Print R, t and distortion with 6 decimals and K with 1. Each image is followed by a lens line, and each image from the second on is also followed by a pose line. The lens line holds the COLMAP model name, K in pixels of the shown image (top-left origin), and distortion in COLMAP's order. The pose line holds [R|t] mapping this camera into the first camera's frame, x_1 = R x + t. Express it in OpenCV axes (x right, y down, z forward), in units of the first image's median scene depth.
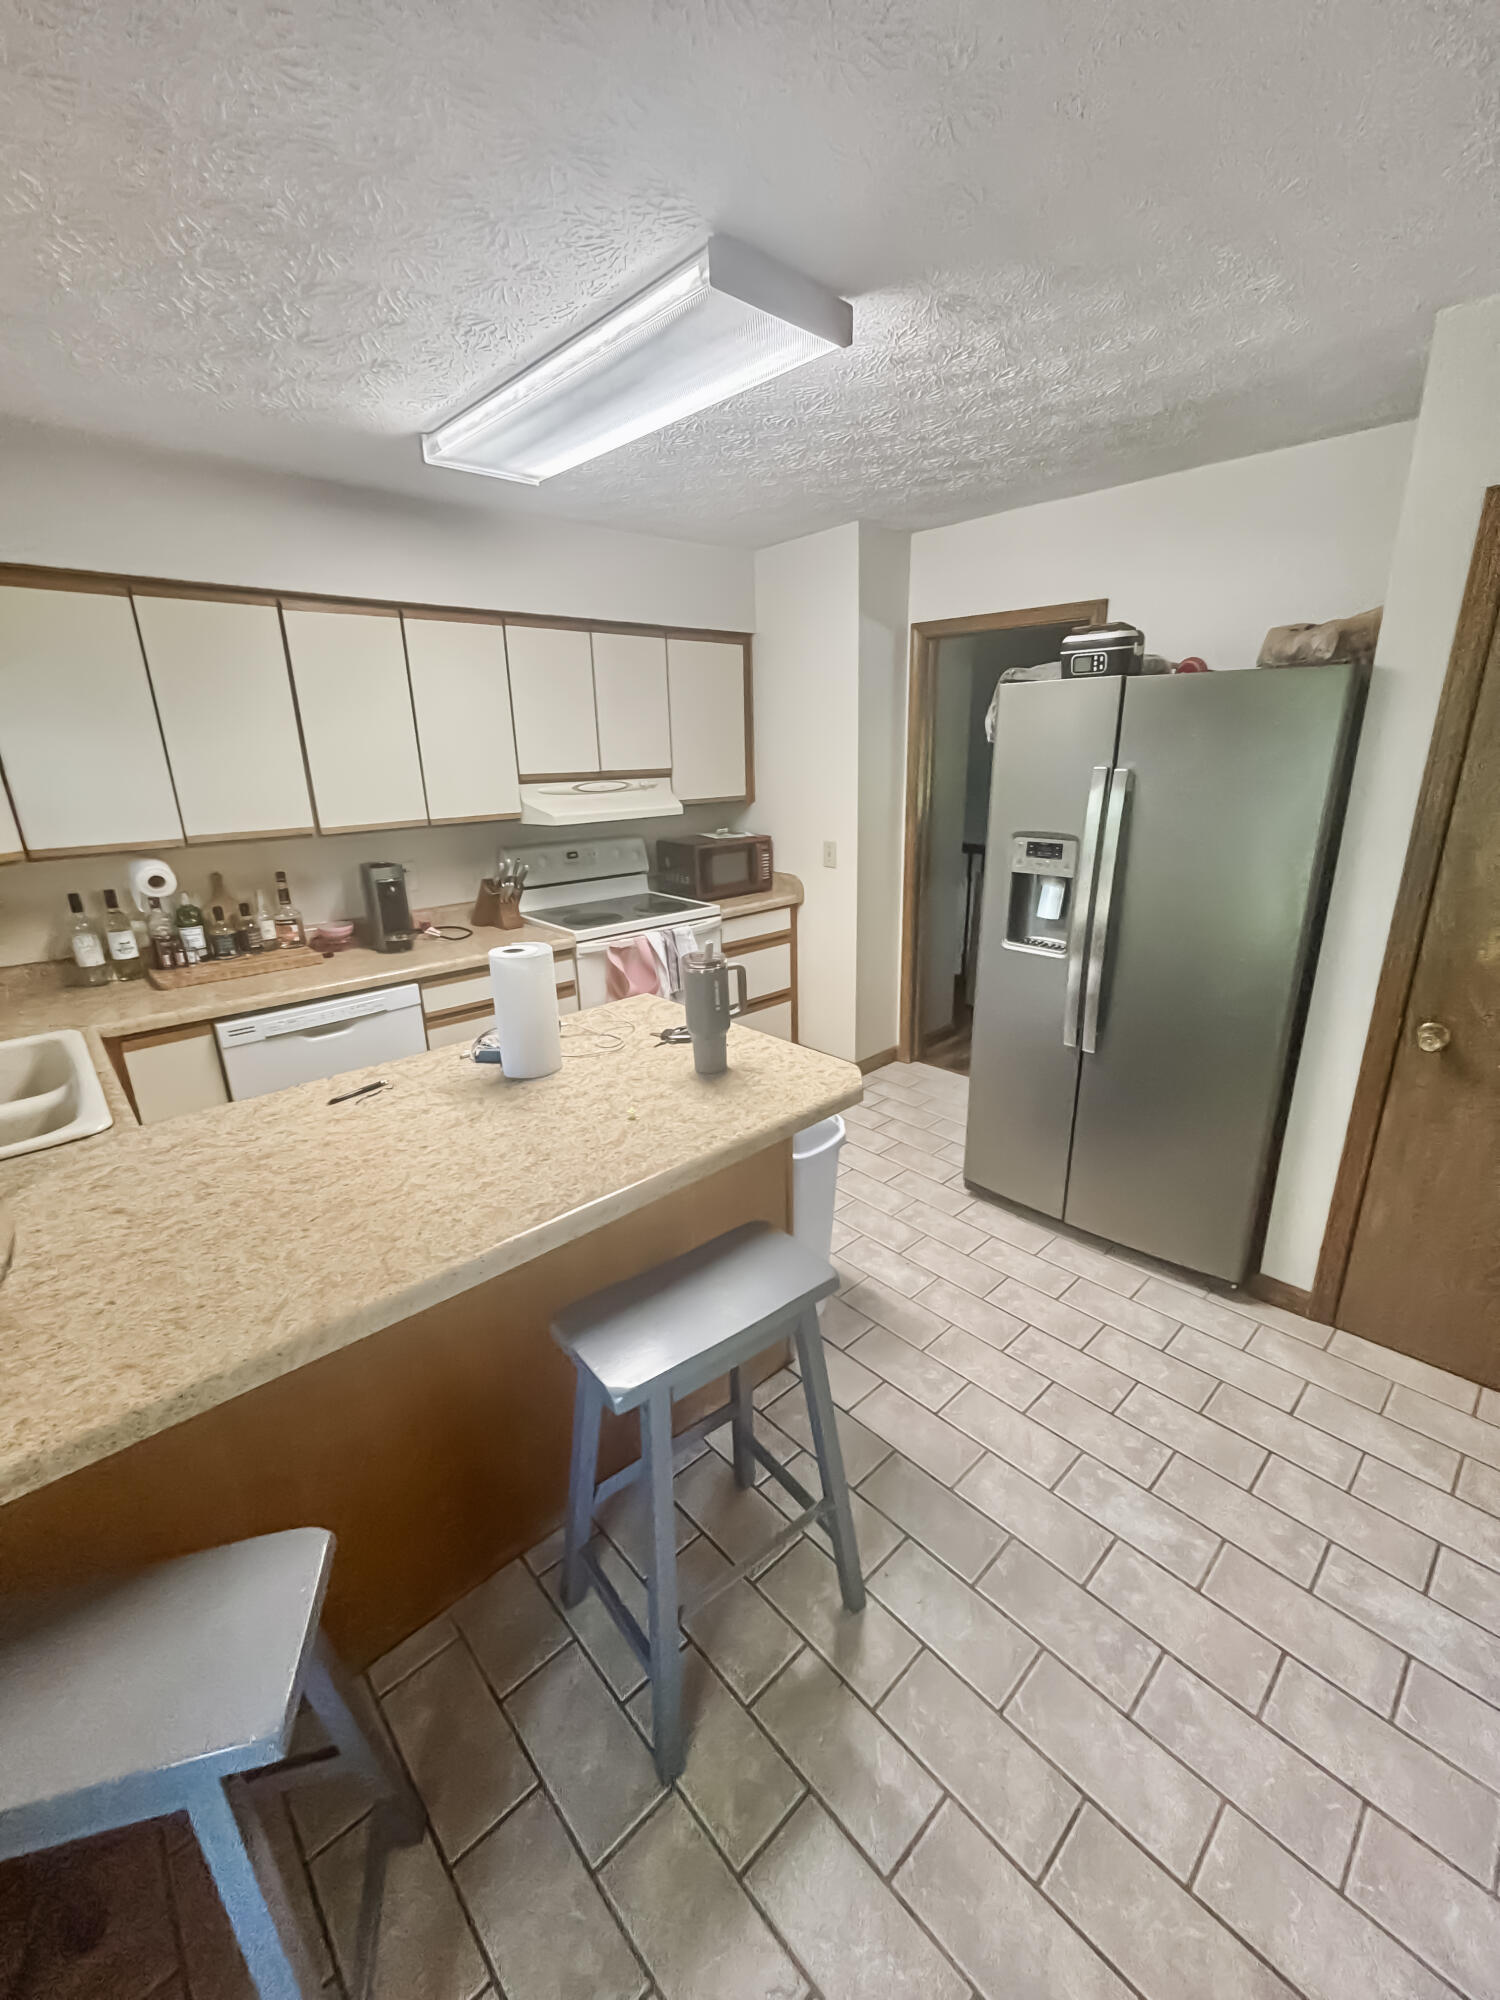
lens RADIAL K [[803.0, 0, 756.0], [0, 803.0, 1006.7], [0, 0, 1]] dist [-0.004058, -0.001680]
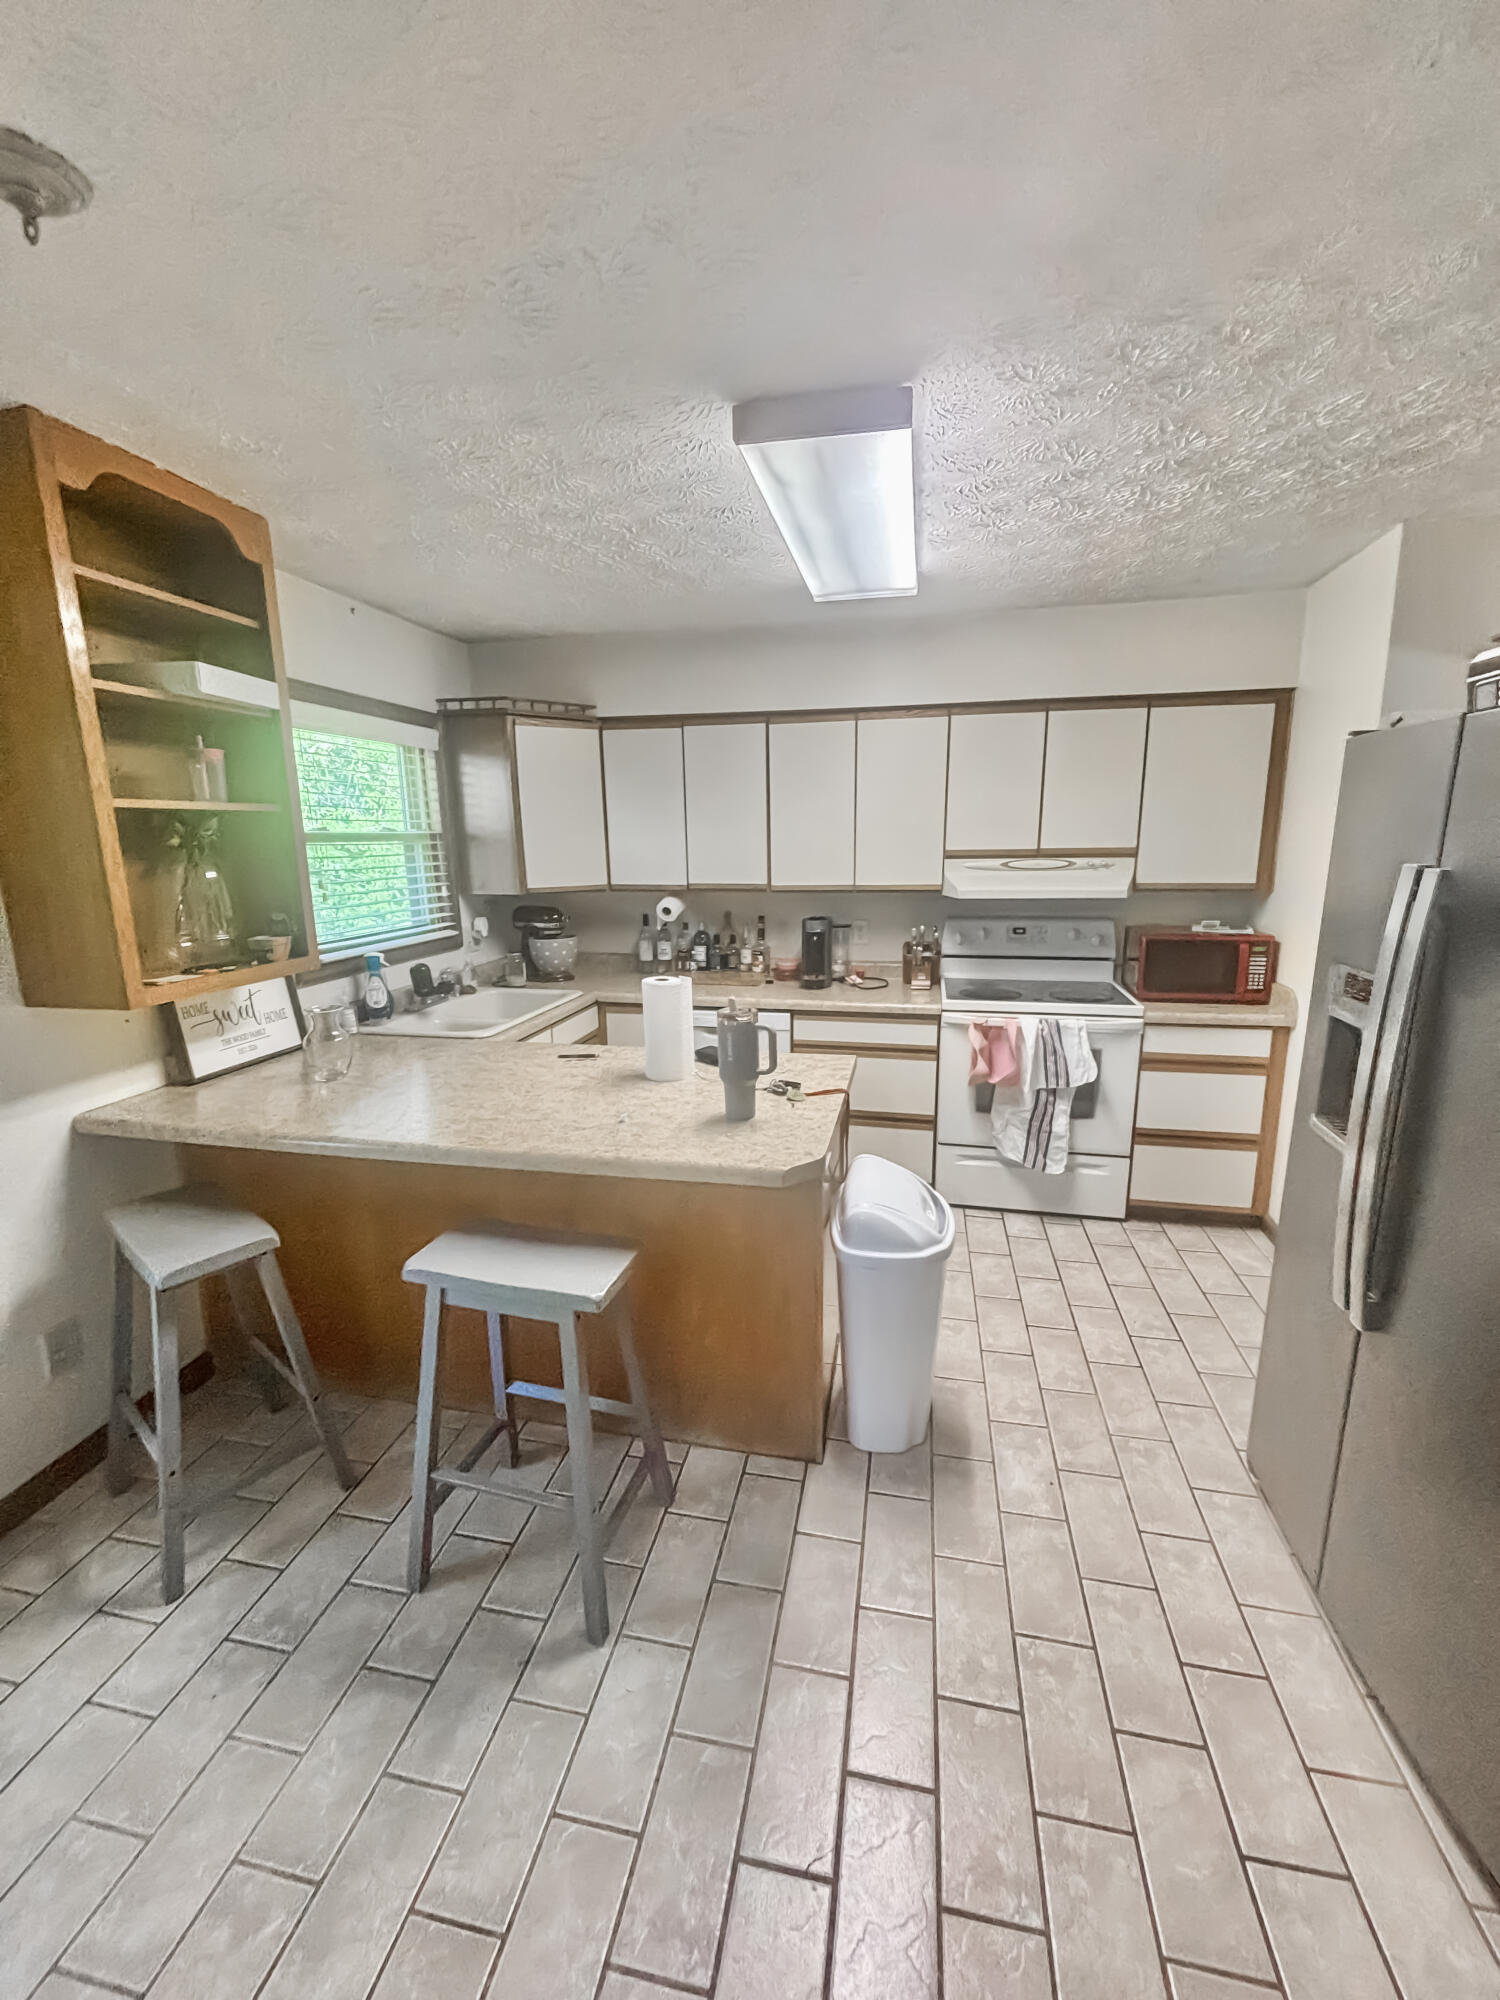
lens RADIAL K [[803.0, 0, 752.3], [0, 803.0, 1002.7], [0, 0, 1]] dist [-0.004058, -0.001680]
pose [[0.577362, 0.177963, -0.796858, 0.567453], [-0.251560, 0.967253, 0.033750, -0.079592], [0.776769, 0.180971, 0.603224, 0.239974]]
